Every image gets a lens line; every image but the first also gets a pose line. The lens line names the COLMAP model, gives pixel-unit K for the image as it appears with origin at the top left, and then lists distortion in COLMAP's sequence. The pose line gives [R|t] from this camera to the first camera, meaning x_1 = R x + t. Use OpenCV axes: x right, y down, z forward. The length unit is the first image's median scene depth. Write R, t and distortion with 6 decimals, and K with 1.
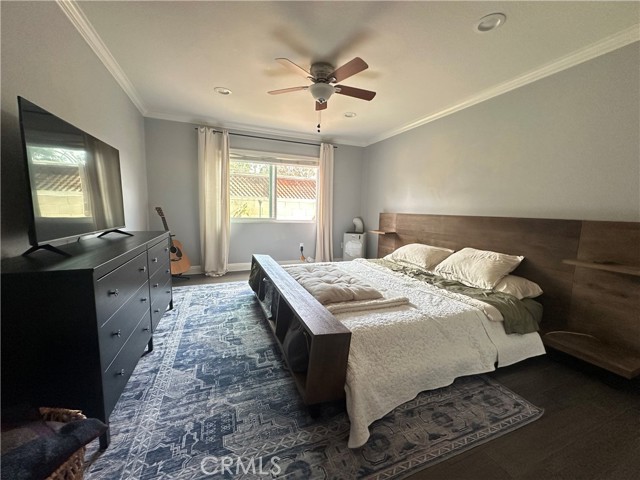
lens RADIAL K [[254.2, 0, 319.3], [0, 254.2, 240.9], [0, 0, 1]] dist [-0.000117, 0.000018]
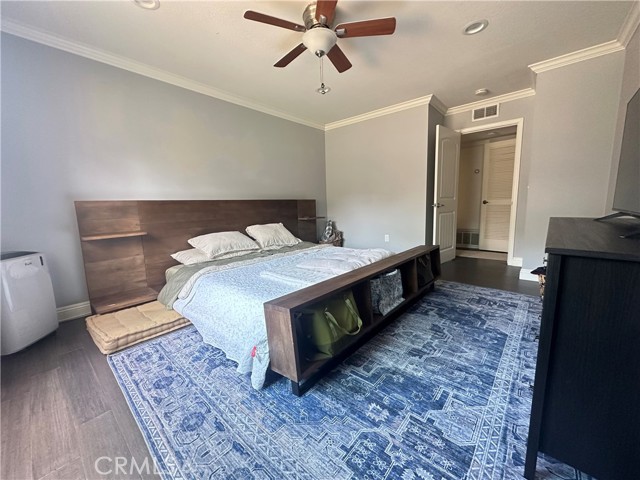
lens RADIAL K [[254.2, 0, 320.2], [0, 254.2, 240.5], [0, 0, 1]] dist [-0.000117, 0.000018]
pose [[-0.449436, -0.141497, 0.882035, -0.914909], [0.122067, 0.968387, 0.217548, -0.180286], [-0.884933, 0.205441, -0.417956, 1.701851]]
